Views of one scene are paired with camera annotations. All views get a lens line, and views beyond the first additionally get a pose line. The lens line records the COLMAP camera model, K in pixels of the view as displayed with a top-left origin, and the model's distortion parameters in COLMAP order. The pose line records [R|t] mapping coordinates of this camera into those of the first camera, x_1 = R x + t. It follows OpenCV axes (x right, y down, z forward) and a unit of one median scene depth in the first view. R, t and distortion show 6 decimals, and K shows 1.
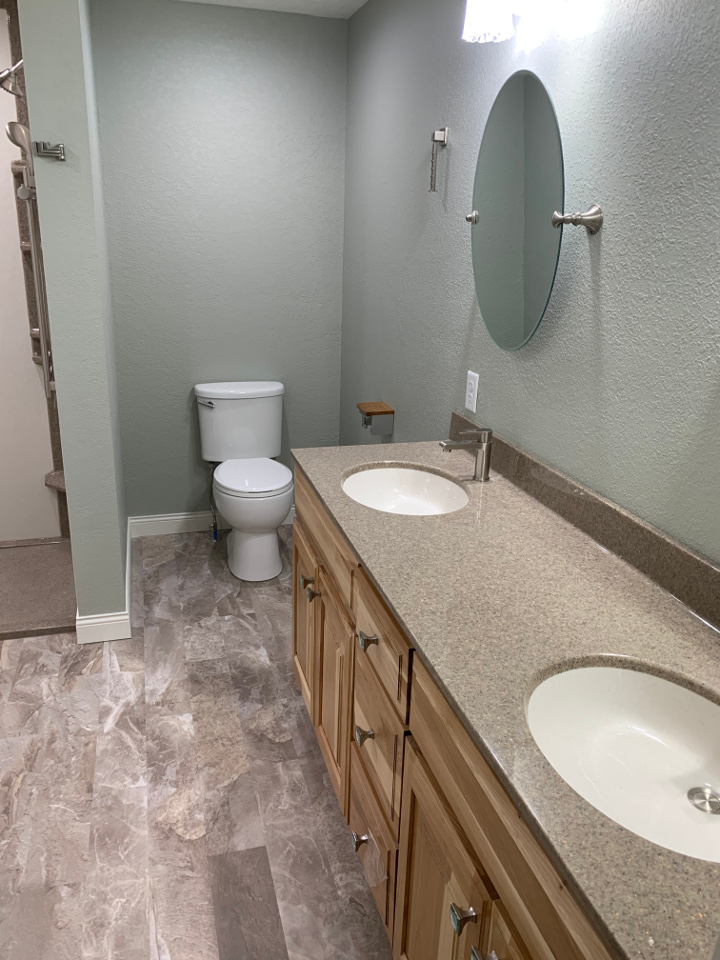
lens RADIAL K [[739.5, 0, 350.5], [0, 739.5, 465.4], [0, 0, 1]] dist [0.025611, -0.025664]
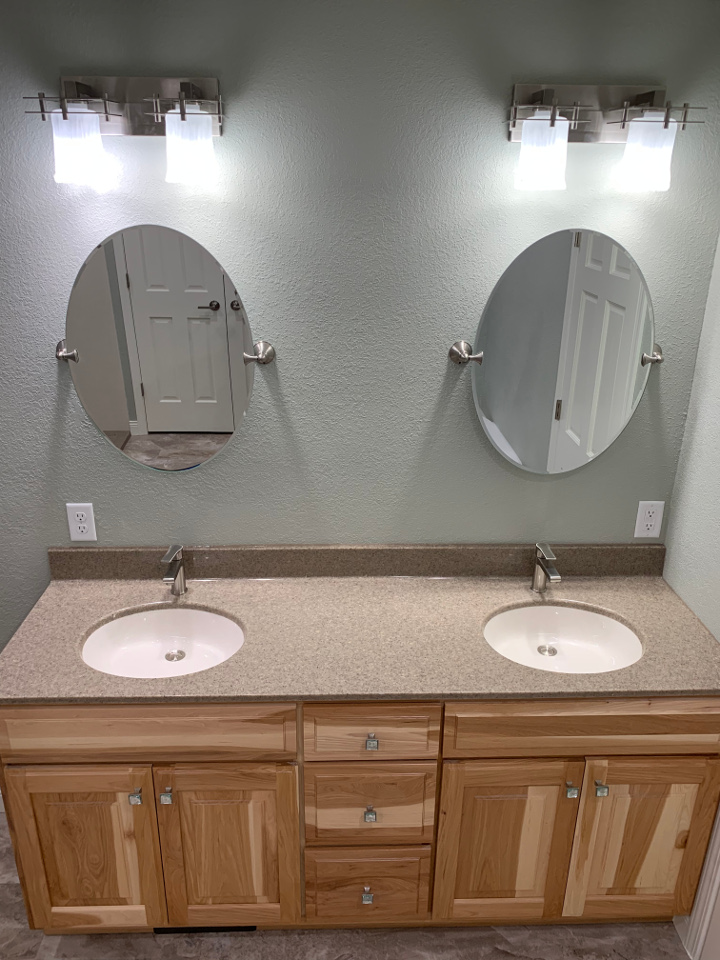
lens RADIAL K [[739.5, 0, 358.3], [0, 739.5, 478.9], [0, 0, 1]] dist [0.025611, -0.025664]
pose [[0.233696, -0.393596, 0.889083, -0.806174], [0.294825, 0.900038, 0.320951, -0.489832], [-0.926533, 0.187119, 0.326378, 0.493785]]
